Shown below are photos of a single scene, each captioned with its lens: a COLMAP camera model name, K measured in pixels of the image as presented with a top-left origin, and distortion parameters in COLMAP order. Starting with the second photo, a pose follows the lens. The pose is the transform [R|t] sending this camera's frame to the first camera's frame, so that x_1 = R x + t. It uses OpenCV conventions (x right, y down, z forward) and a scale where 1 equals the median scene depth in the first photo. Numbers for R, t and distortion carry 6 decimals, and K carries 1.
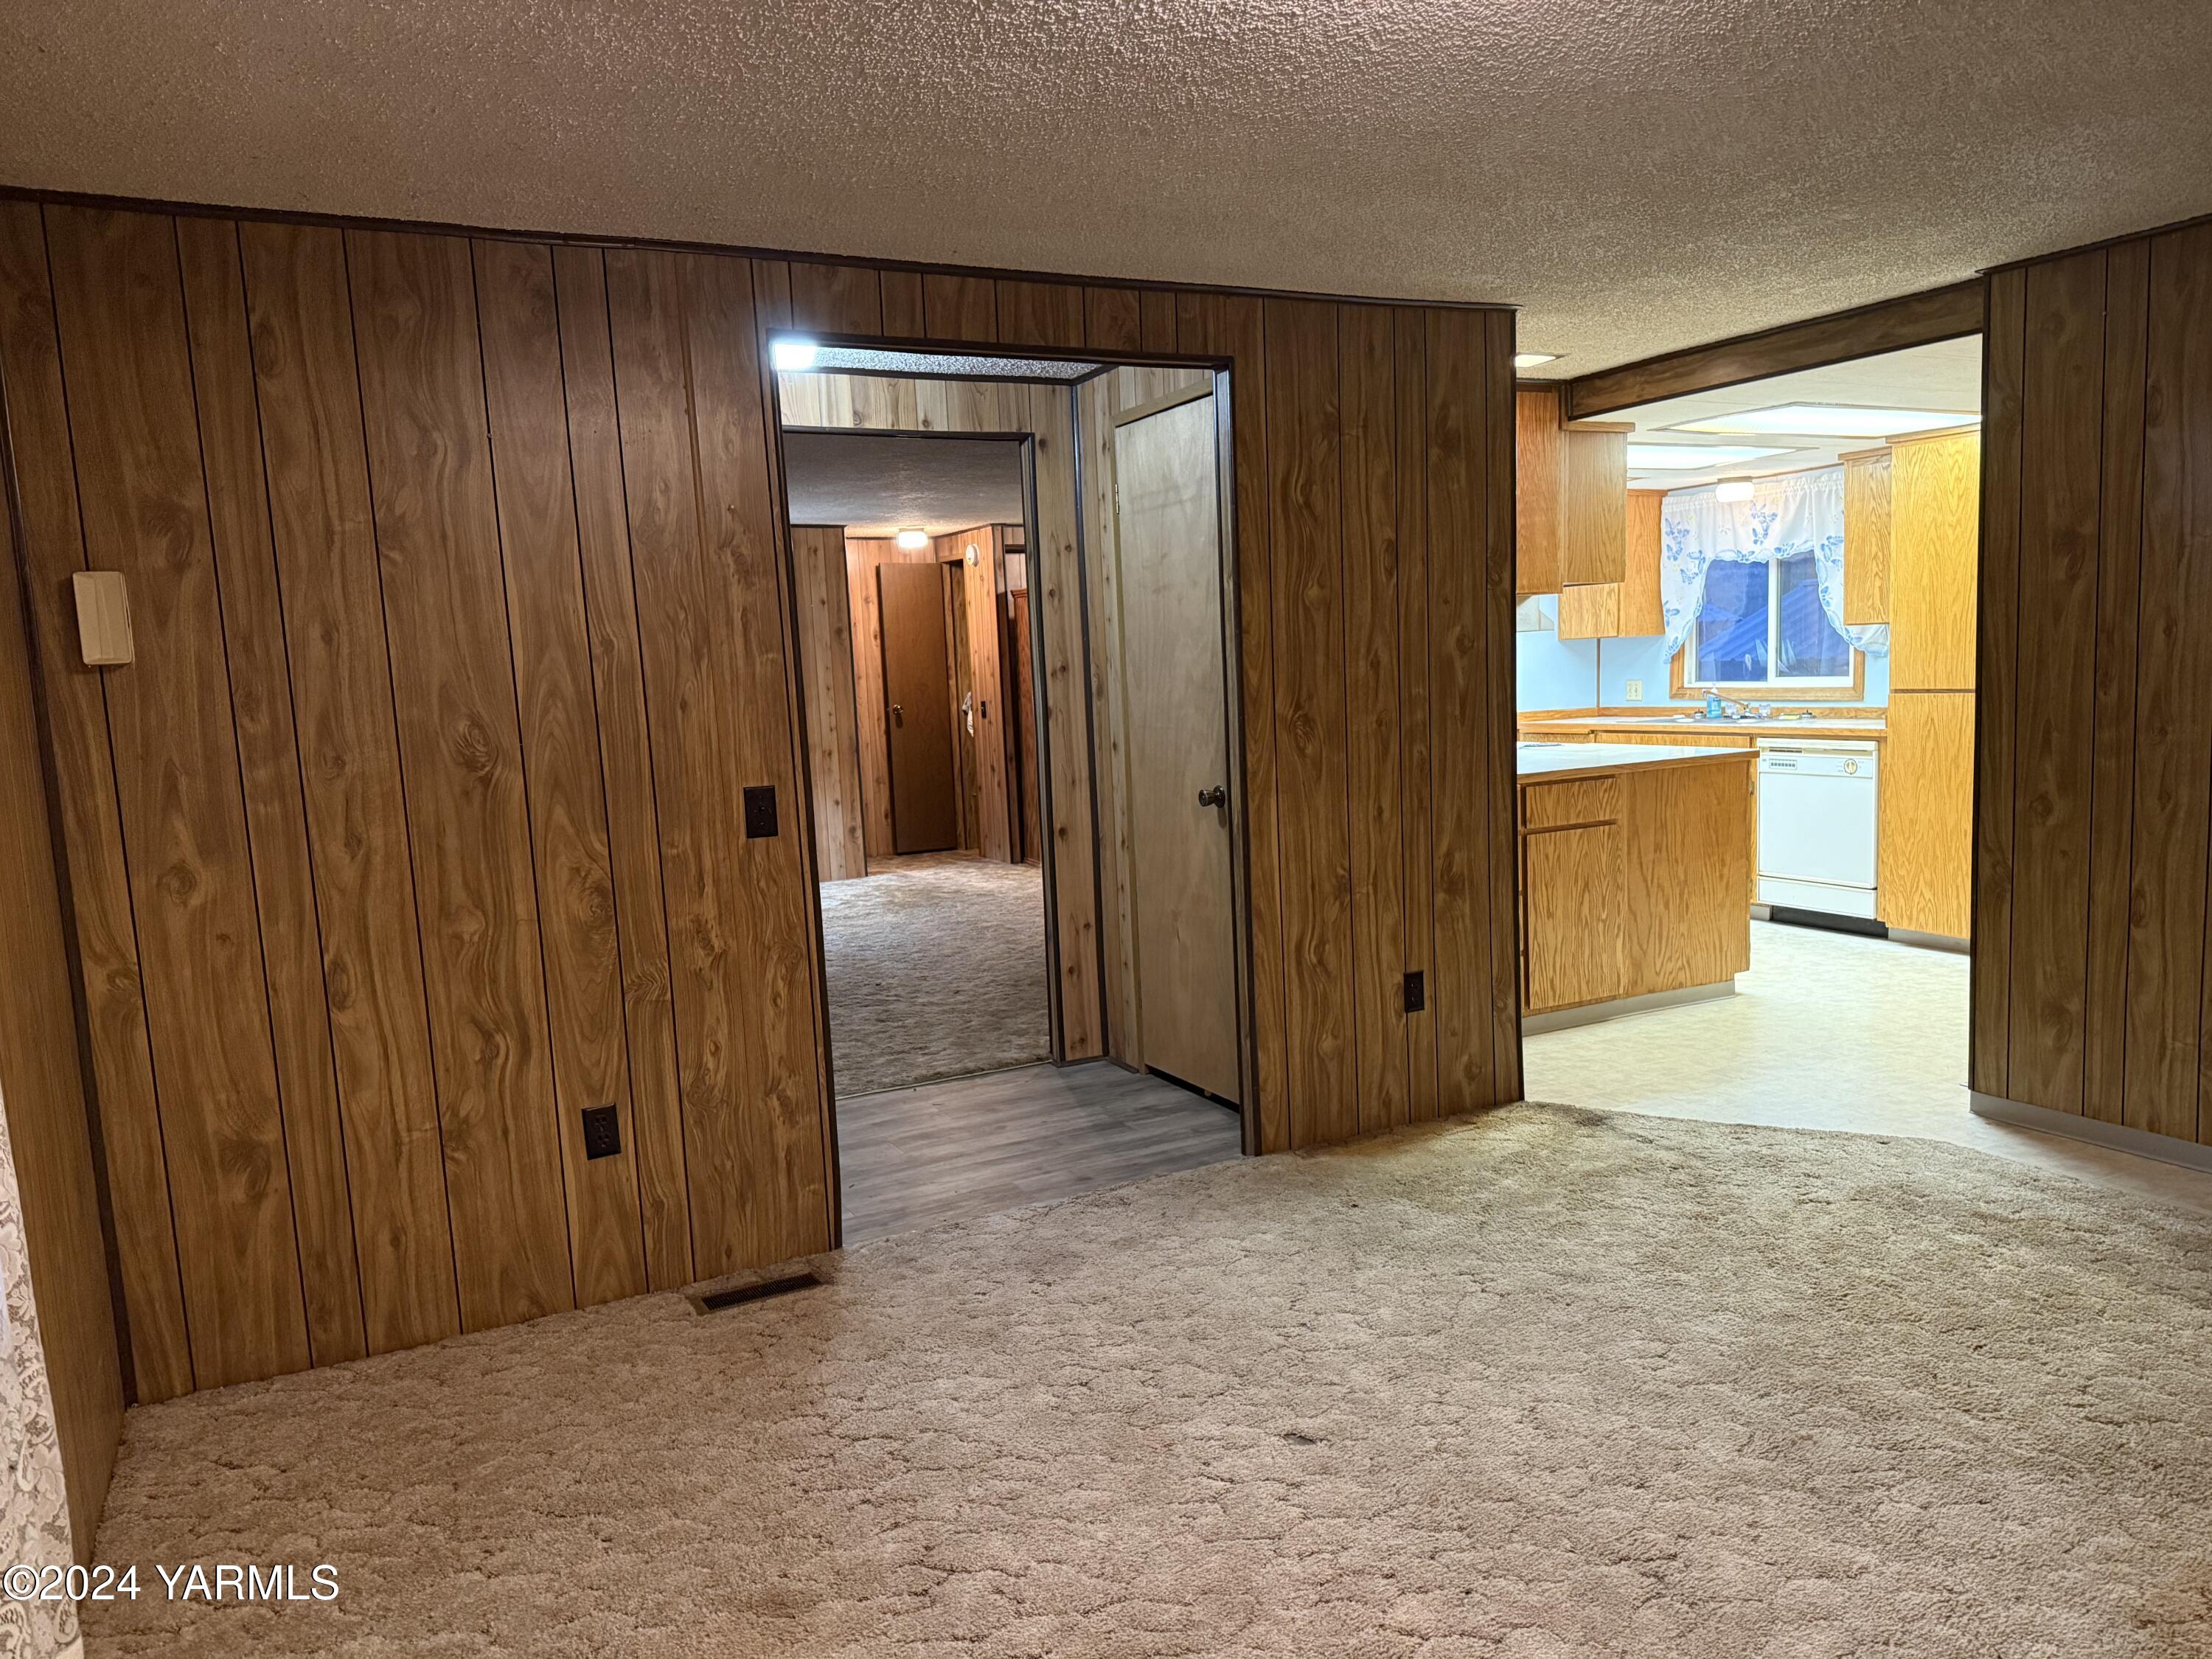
lens RADIAL K [[1541.2, 0, 1105.3], [0, 1541.2, 818.7], [0, 0, 1]] dist [0.059698, -0.079887]
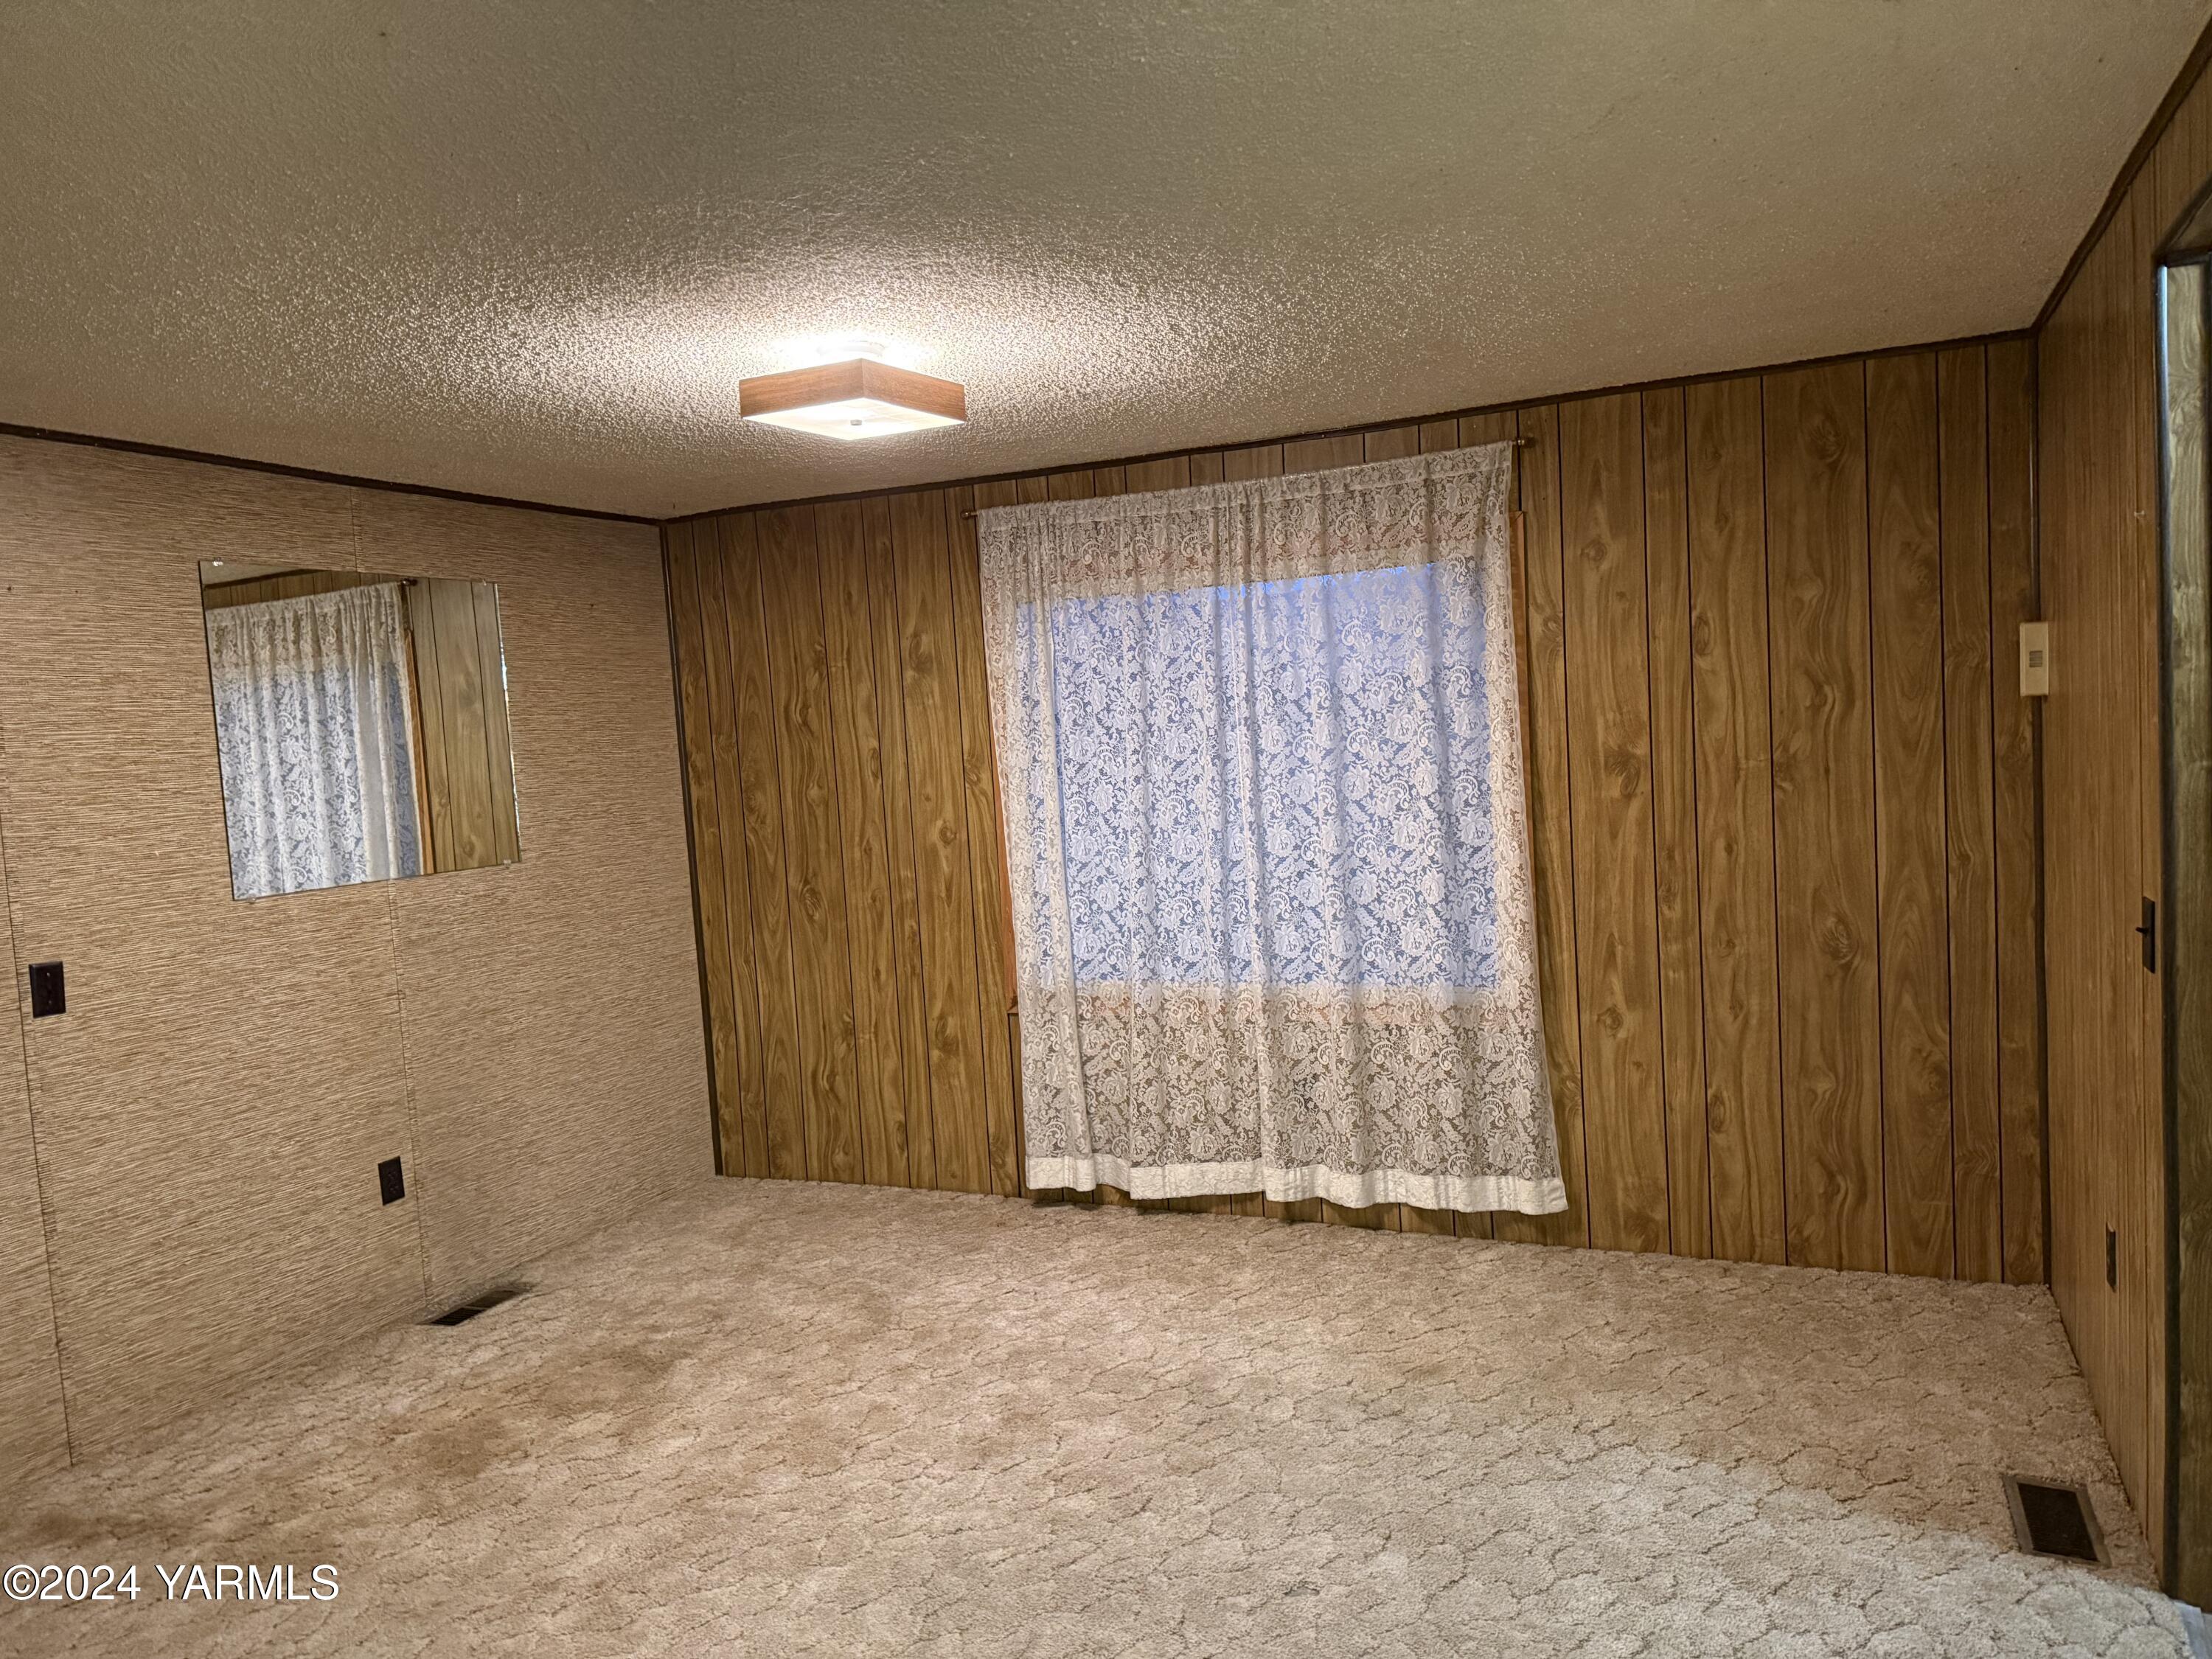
lens RADIAL K [[1541.2, 0, 1119.9], [0, 1541.2, 843.6], [0, 0, 1]] dist [0.059698, -0.079887]
pose [[-0.777119, 0.134706, -0.614768, 0.643102], [0.026076, 0.982878, 0.182402, -0.209810], [0.628813, 0.125718, -0.767326, 1.380479]]
